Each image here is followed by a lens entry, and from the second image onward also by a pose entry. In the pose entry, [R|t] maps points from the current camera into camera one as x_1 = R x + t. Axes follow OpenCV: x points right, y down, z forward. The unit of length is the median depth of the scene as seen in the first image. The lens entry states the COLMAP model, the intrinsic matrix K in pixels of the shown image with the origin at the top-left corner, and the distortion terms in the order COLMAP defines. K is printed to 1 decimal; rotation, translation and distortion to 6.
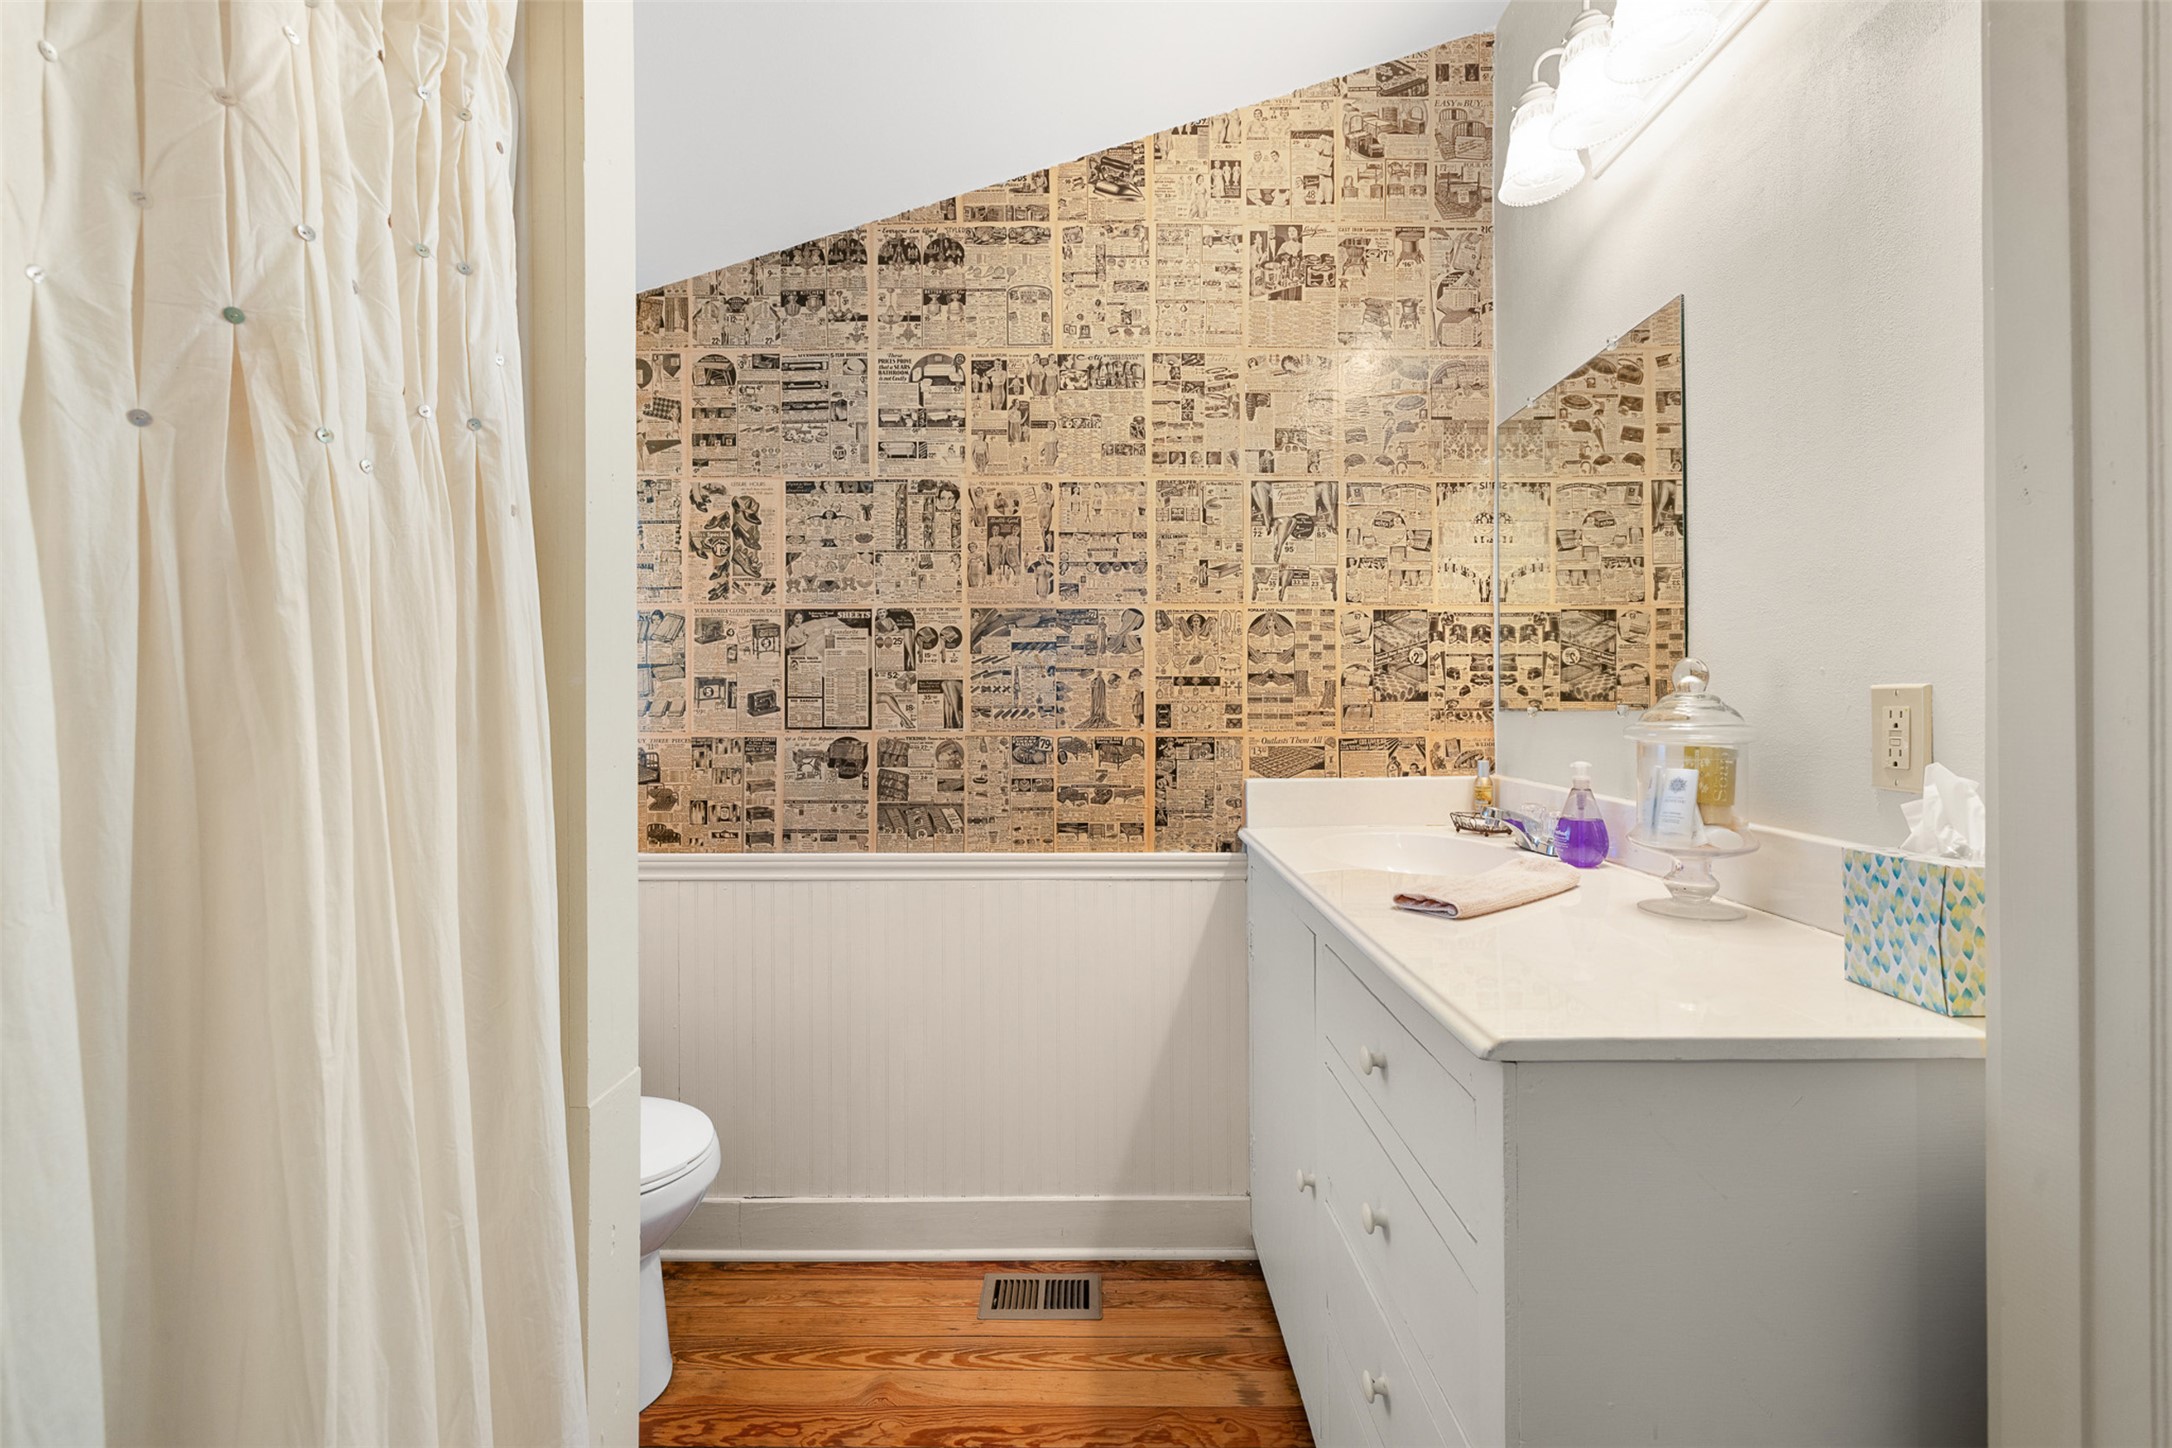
lens RADIAL K [[908.9, 0, 1088.0], [0, 908.9, 710.8], [0, 0, 1]] dist [0.002424, -0.000032]
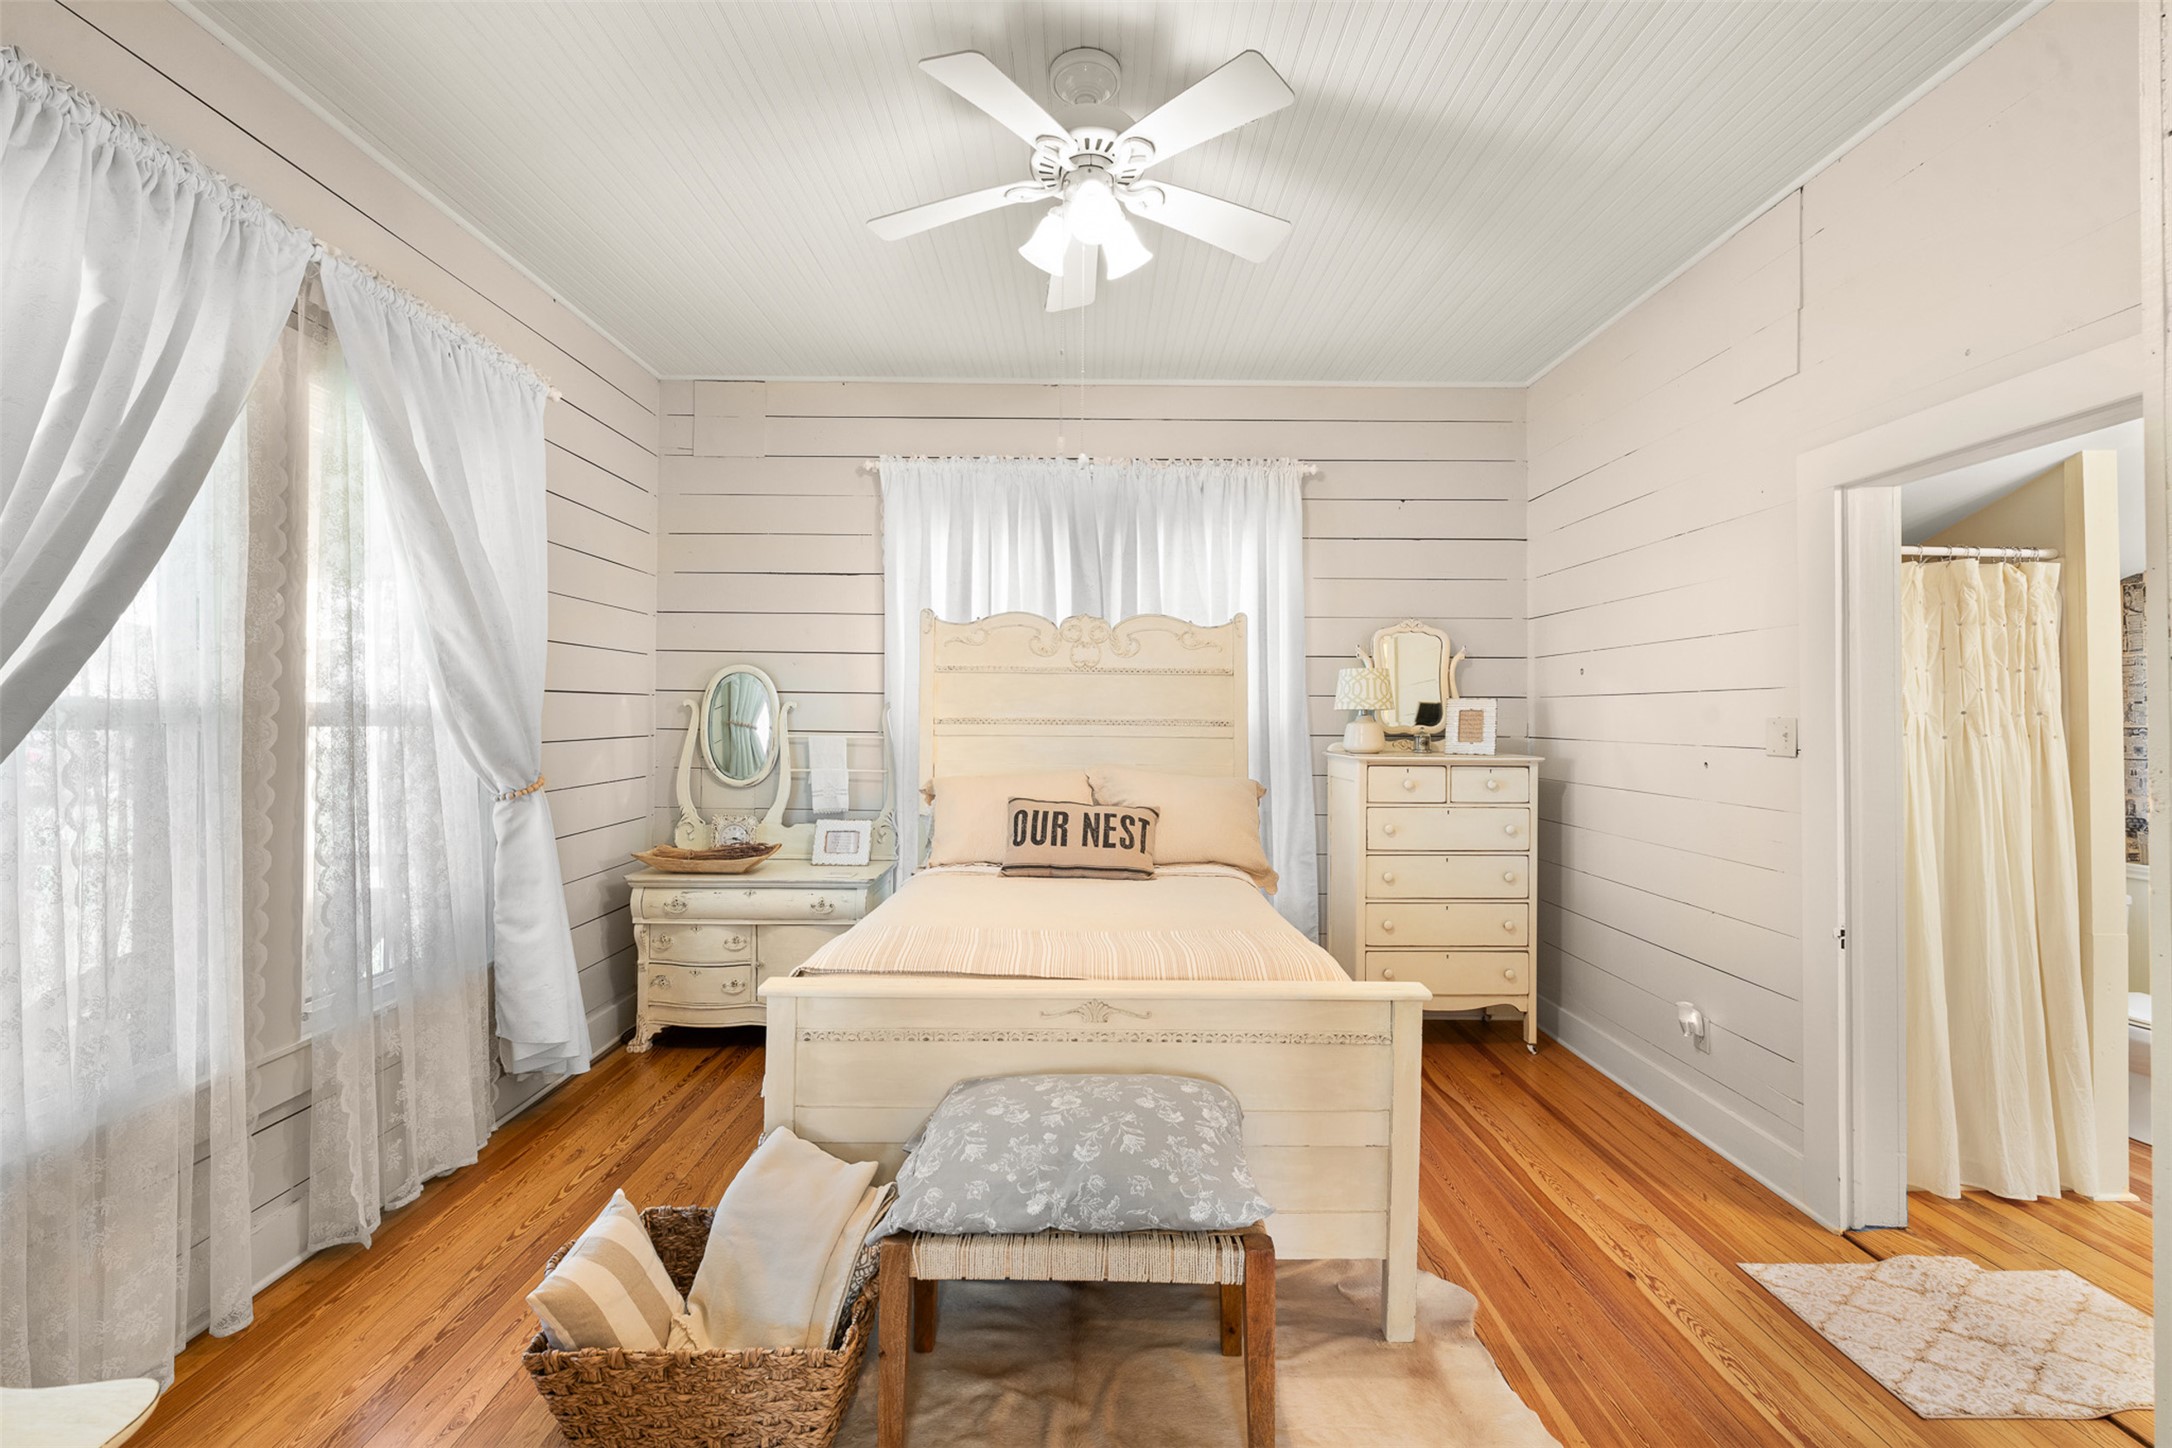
lens RADIAL K [[908.9, 0, 1061.4], [0, 908.9, 695.1], [0, 0, 1]] dist [0.002424, -0.000032]
pose [[-0.005245, -0.014707, -0.999878, 3.212792], [-0.003332, 0.999887, -0.014690, -0.373188], [0.999981, 0.003254, -0.005293, -3.078321]]
